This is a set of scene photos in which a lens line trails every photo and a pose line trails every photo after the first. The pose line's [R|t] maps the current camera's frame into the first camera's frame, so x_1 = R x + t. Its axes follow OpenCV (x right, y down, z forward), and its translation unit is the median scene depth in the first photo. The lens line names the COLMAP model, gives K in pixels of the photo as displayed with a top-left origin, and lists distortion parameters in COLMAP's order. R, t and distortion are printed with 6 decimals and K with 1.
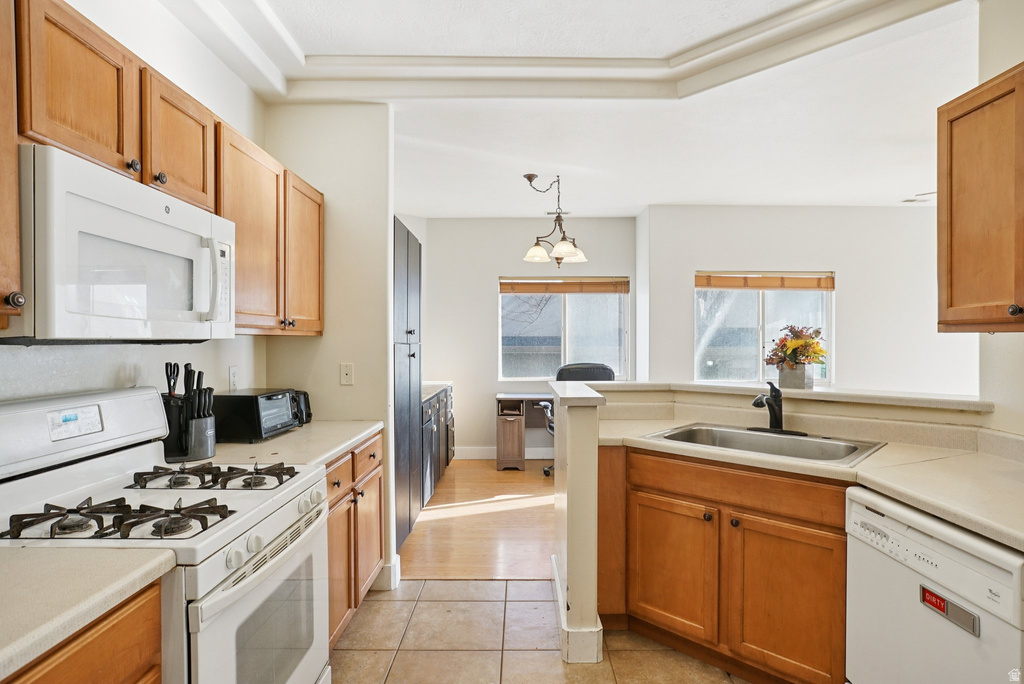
lens RADIAL K [[555.5, 0, 518.3], [0, 555.5, 343.6], [0, 0, 1]] dist [-0.050211, 0.034560]
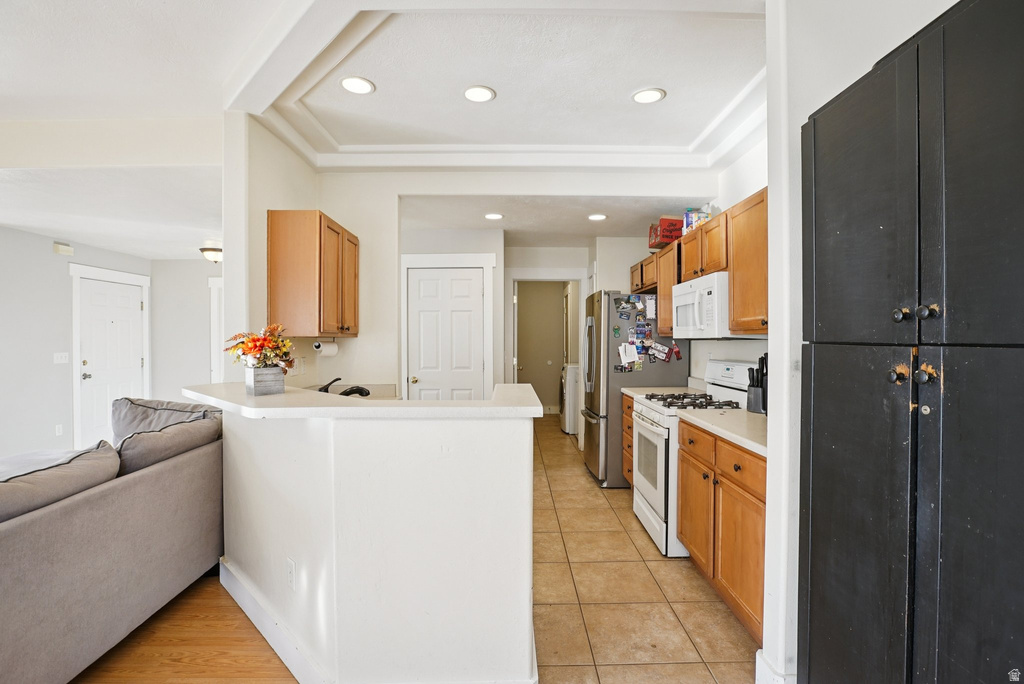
lens RADIAL K [[473.0, 0, 518.3], [0, 473.0, 345.1], [0, 0, 1]] dist [-0.057717, 0.022592]
pose [[-0.999854, 0.006033, -0.015966, 0.092777], [0.005789, 0.999866, 0.015330, -0.008434], [0.016056, 0.015235, -0.999755, 1.599308]]
